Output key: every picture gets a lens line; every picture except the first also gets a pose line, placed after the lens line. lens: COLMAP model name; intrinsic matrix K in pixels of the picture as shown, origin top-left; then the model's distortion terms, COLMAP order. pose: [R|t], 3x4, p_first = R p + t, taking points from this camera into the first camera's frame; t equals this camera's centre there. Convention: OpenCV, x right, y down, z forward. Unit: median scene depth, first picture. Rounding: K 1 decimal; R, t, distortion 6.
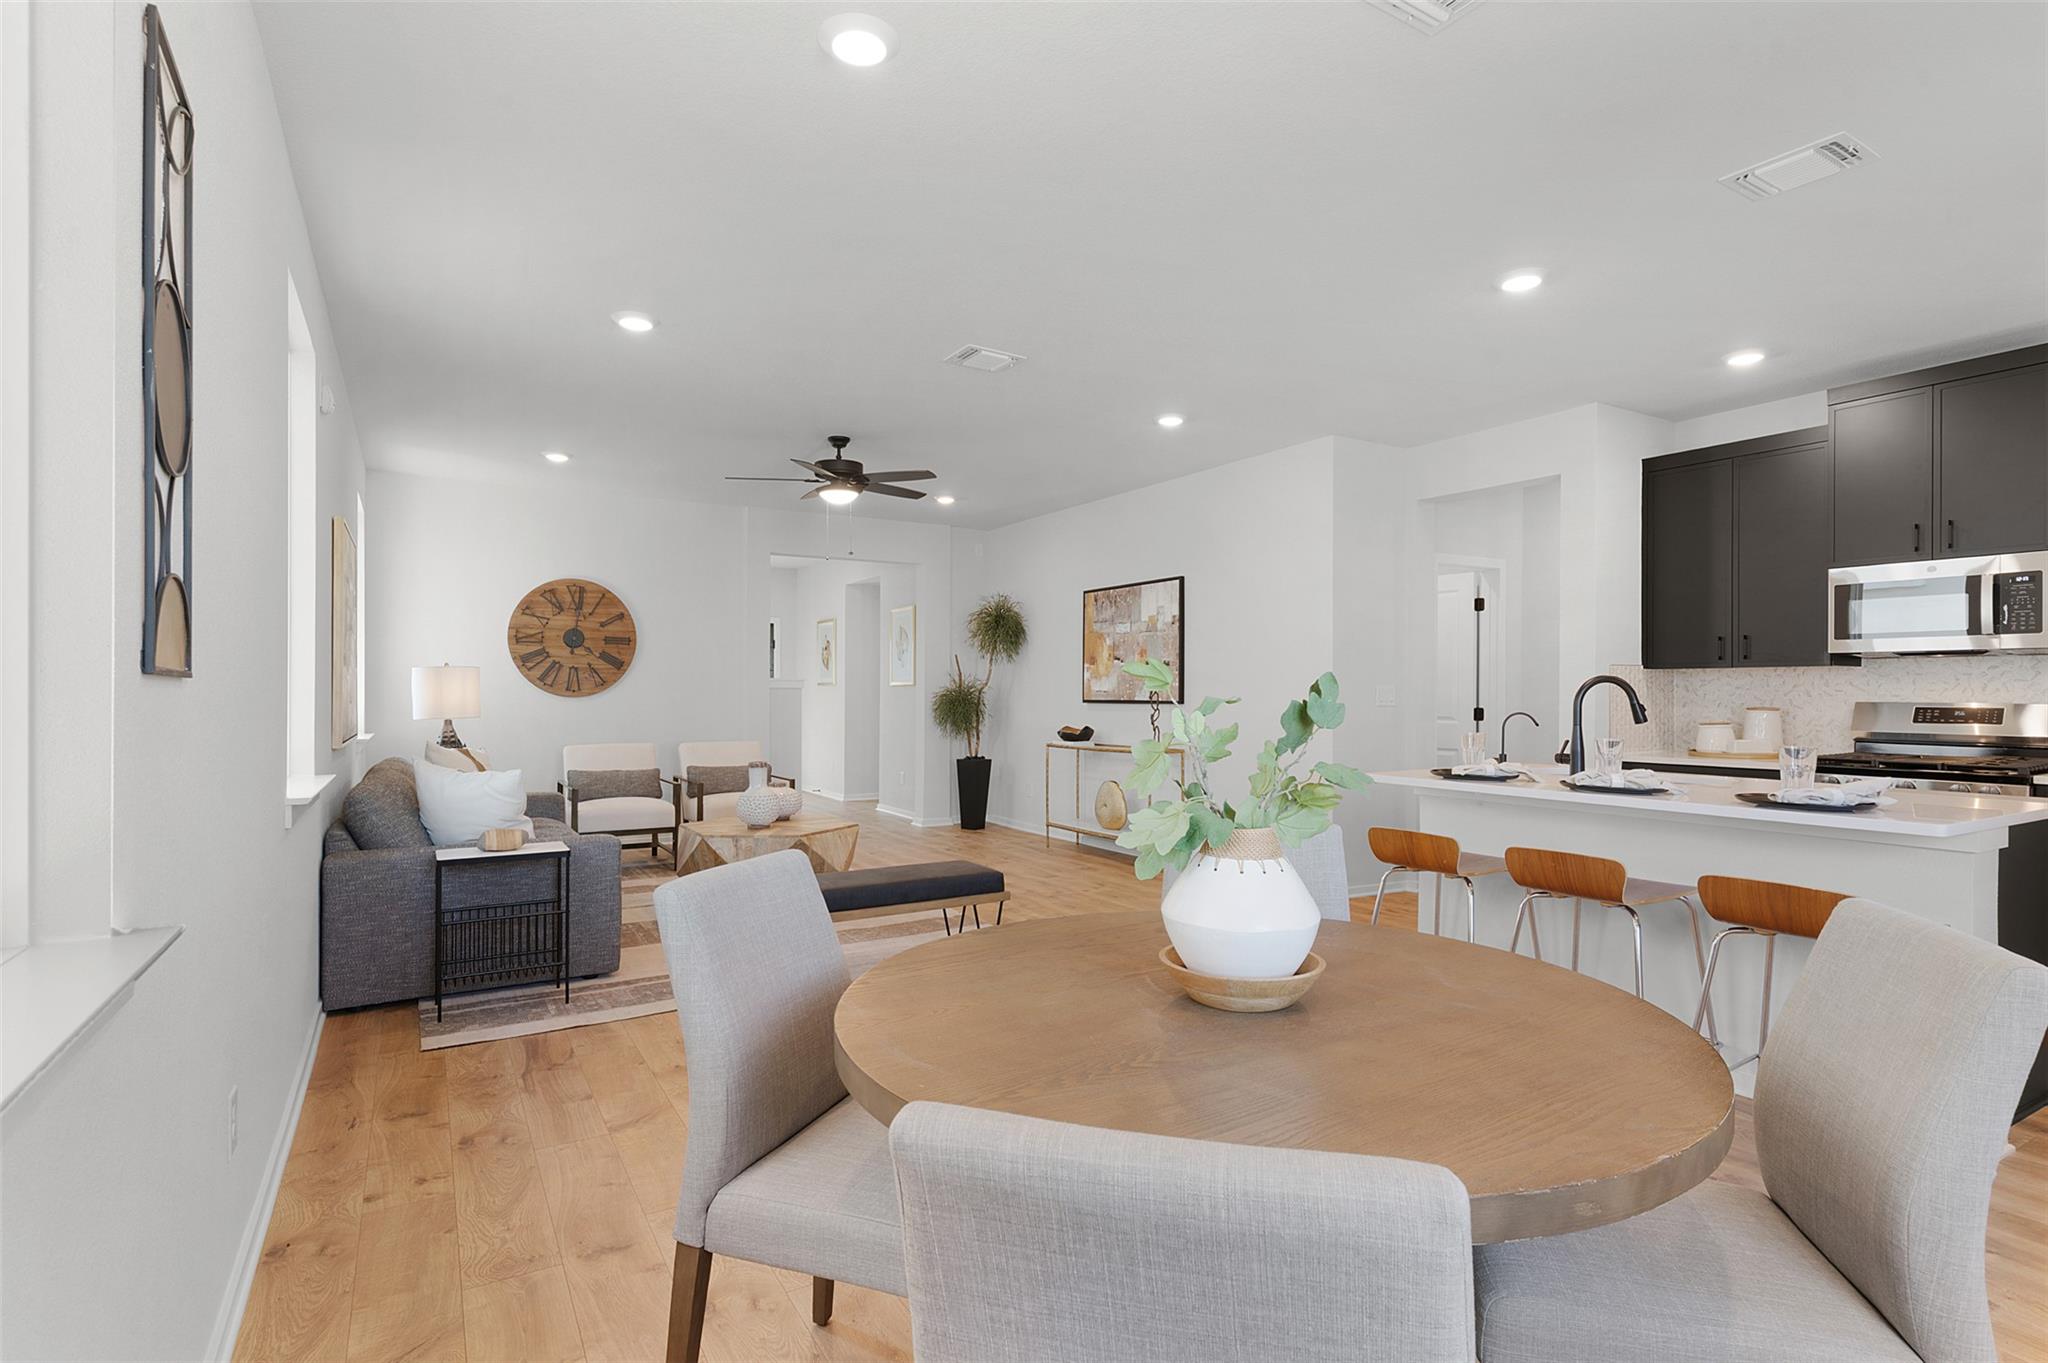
lens RADIAL K [[1005.0, 0, 1018.7], [0, 1005.0, 685.6], [0, 0, 1]] dist [0.003797, 0.000339]
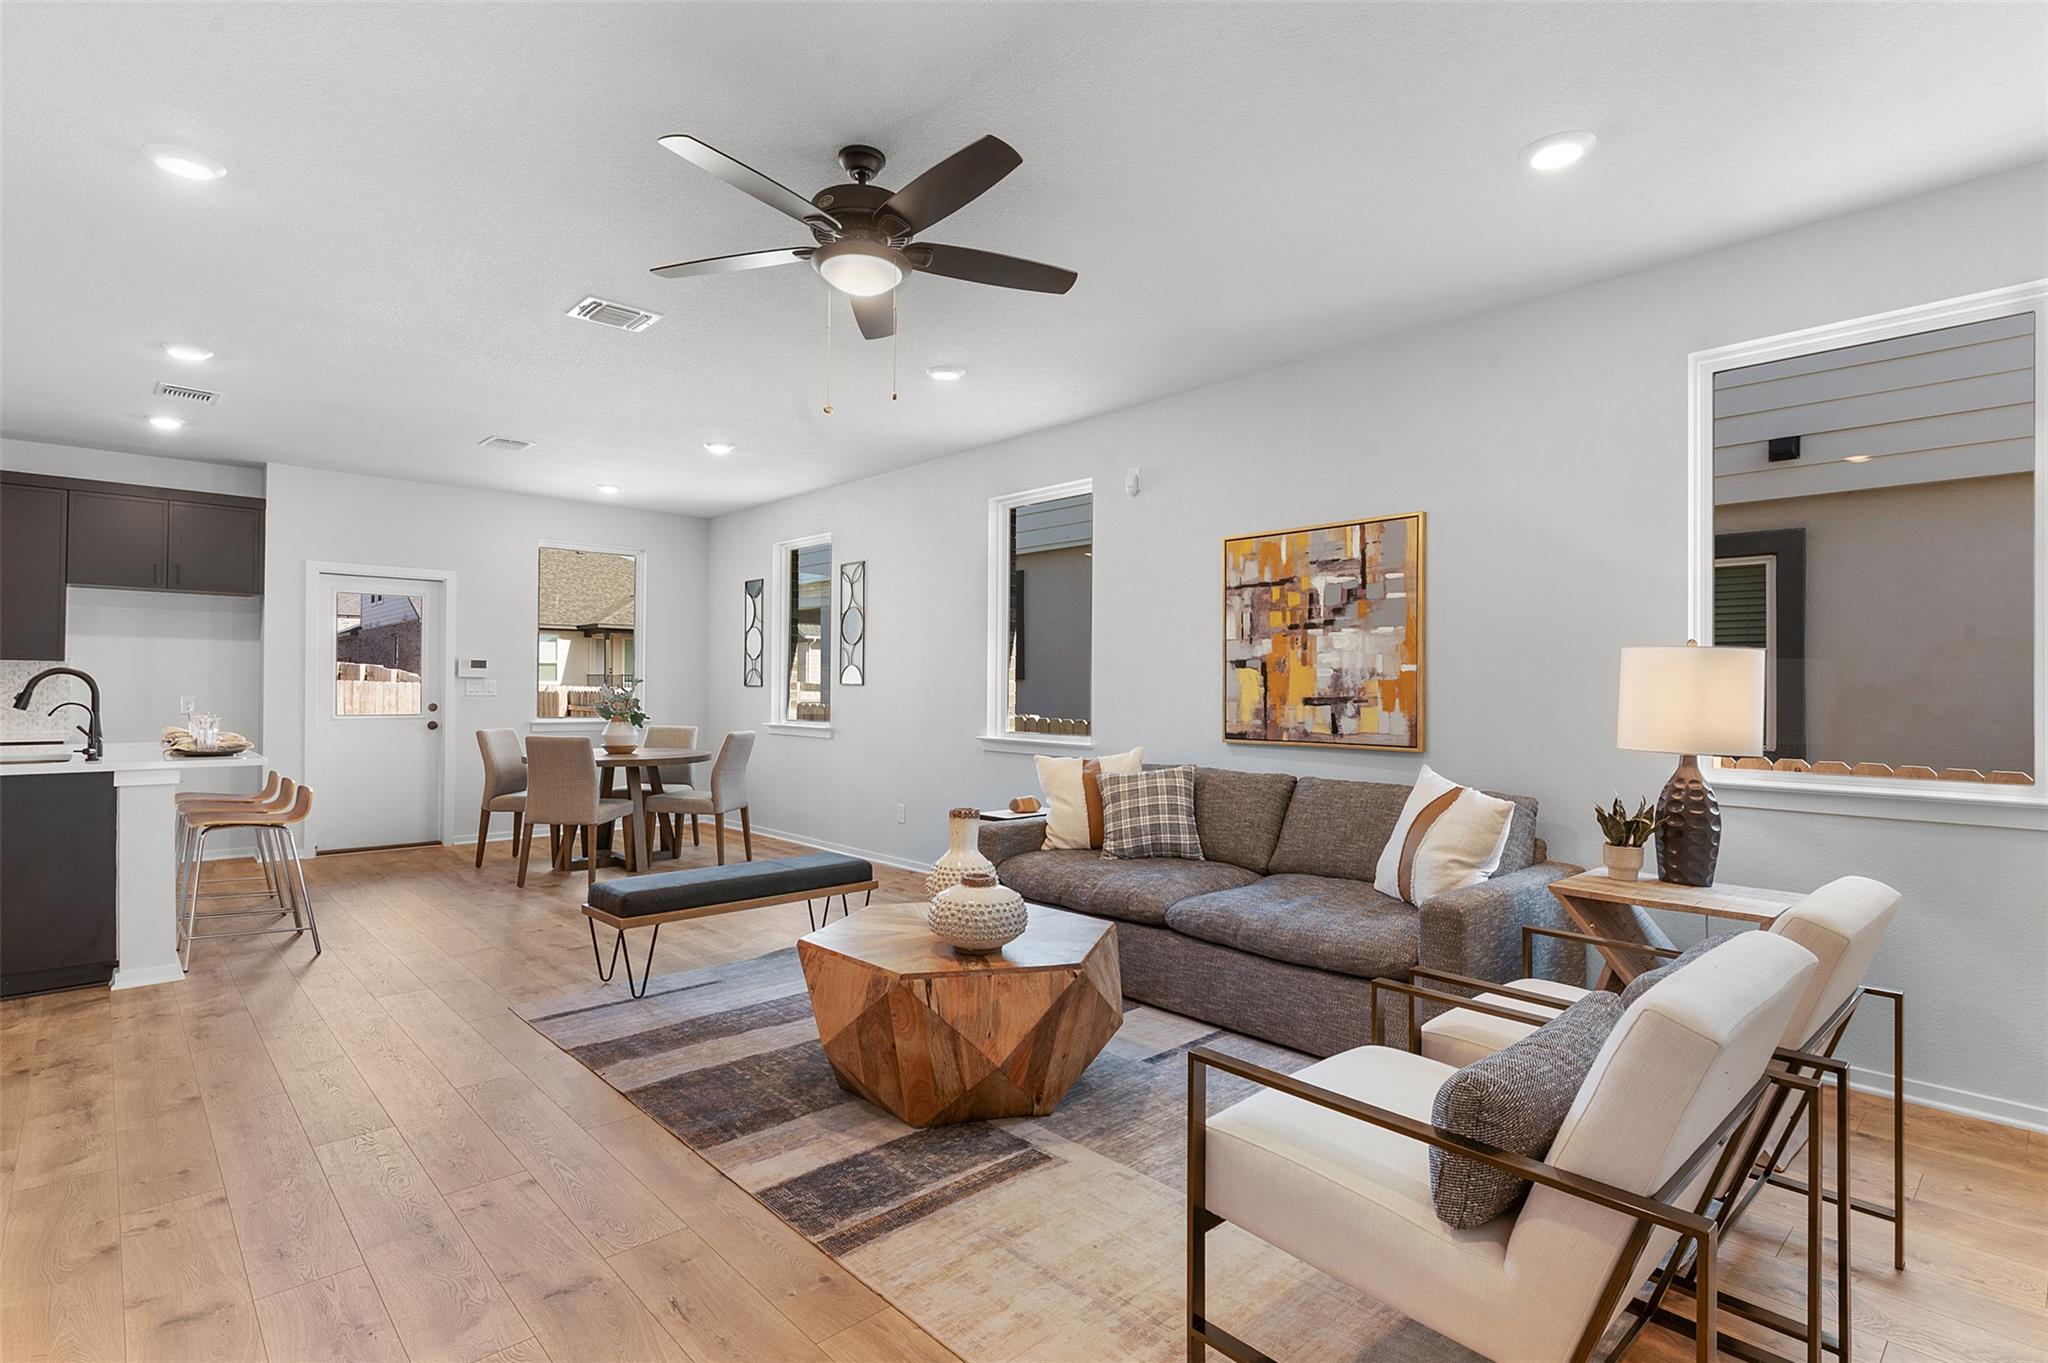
lens RADIAL K [[1005.0, 0, 1023.0], [0, 1005.0, 684.7], [0, 0, 1]] dist [0.003797, 0.000339]
pose [[-0.978171, -0.007826, -0.207656, -0.133099], [-0.006197, 0.999945, -0.008492, 0.005098], [0.207711, -0.007019, -0.978165, 1.252890]]
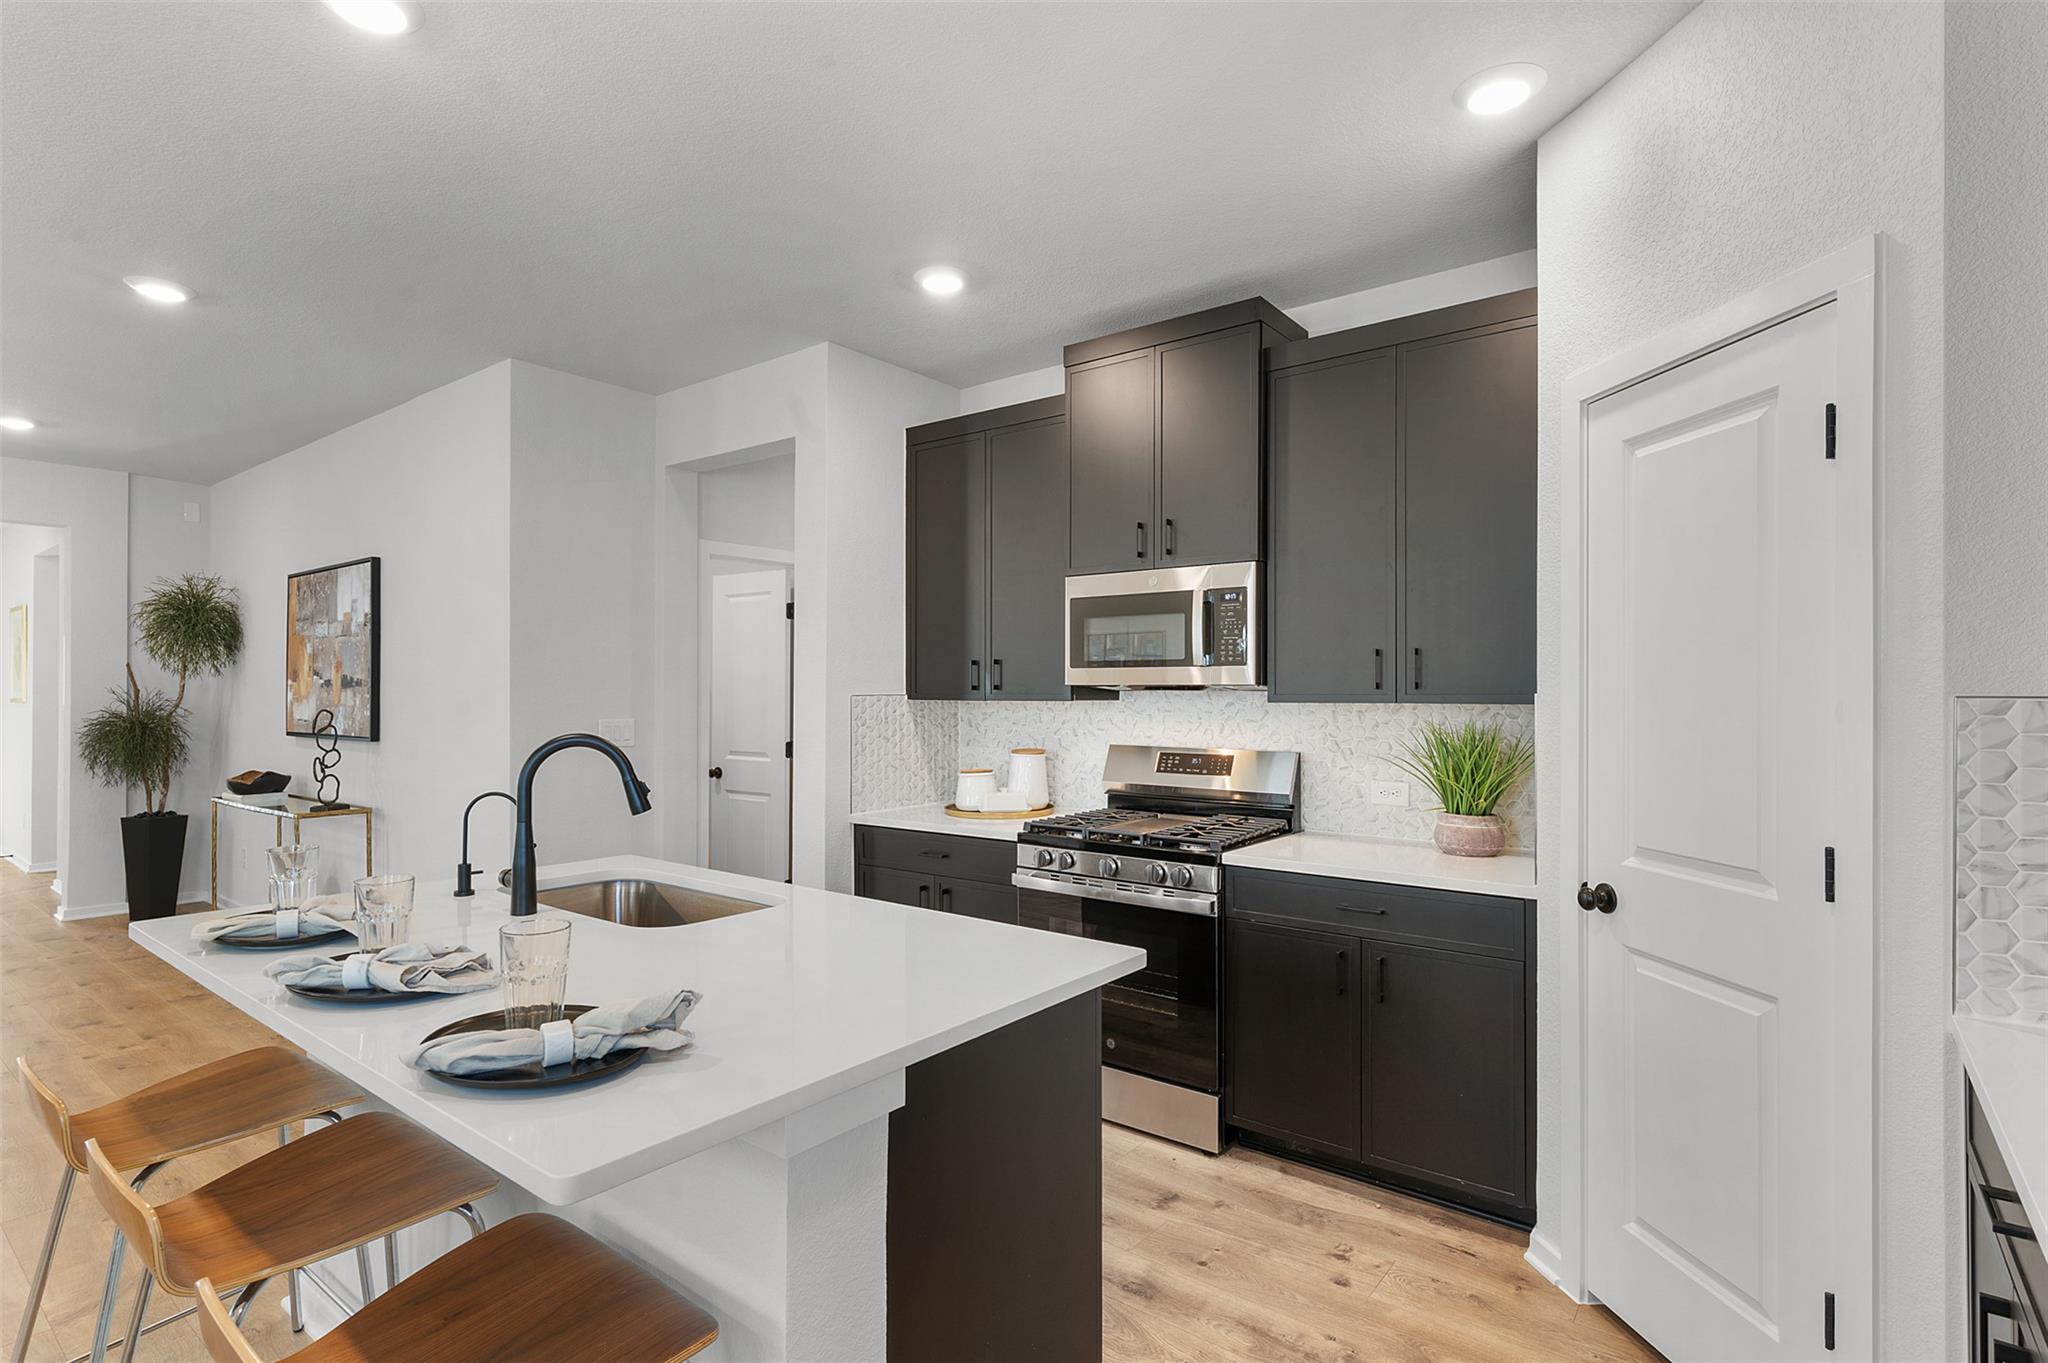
lens RADIAL K [[1005.0, 0, 1017.3], [0, 1005.0, 690.4], [0, 0, 1]] dist [0.003797, 0.000339]
pose [[0.933209, 0.000911, 0.359332, 0.325543], [-0.002384, 0.999990, 0.003655, -0.020472], [-0.359325, -0.004268, 0.933203, 0.191336]]
